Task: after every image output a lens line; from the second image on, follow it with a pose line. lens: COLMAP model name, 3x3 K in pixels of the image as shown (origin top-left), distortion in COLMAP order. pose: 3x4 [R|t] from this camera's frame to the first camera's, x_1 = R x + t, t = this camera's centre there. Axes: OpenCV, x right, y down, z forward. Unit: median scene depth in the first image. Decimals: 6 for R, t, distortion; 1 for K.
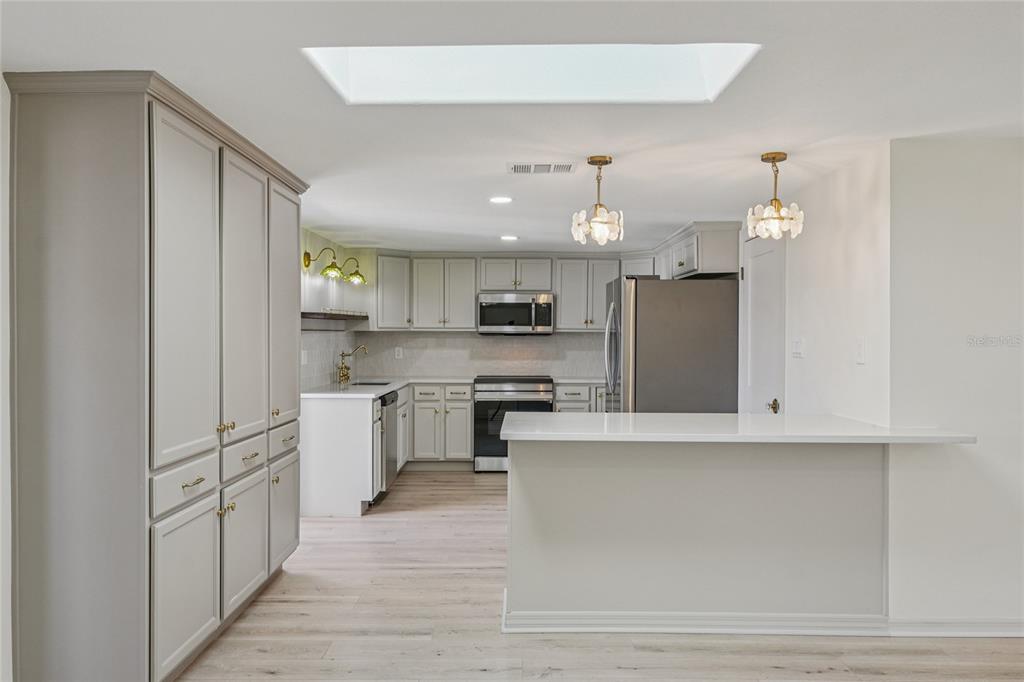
lens RADIAL K [[776.1, 0, 519.9], [0, 776.1, 342.0], [0, 0, 1]] dist [0.004177, 0.004963]
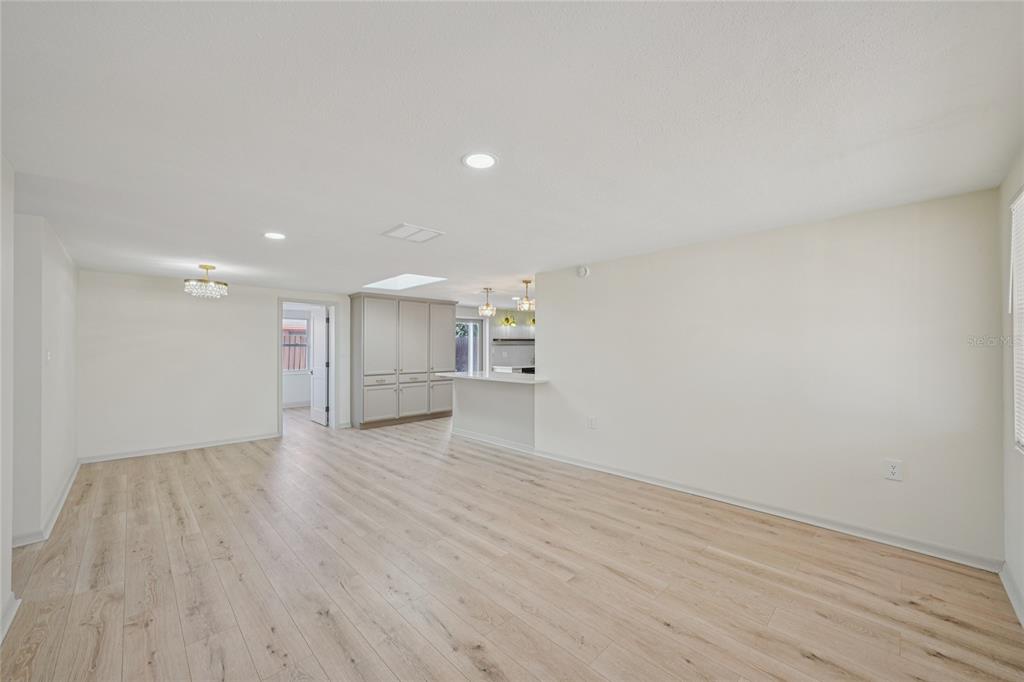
lens RADIAL K [[399.6, 0, 516.8], [0, 399.6, 342.1], [0, 0, 1]] dist [-0.014964, 0.003418]
pose [[0.706150, -0.015407, -0.707895, 1.158945], [0.001133, 0.999787, -0.020629, 0.008031], [0.708062, 0.013765, 0.706016, -0.032079]]
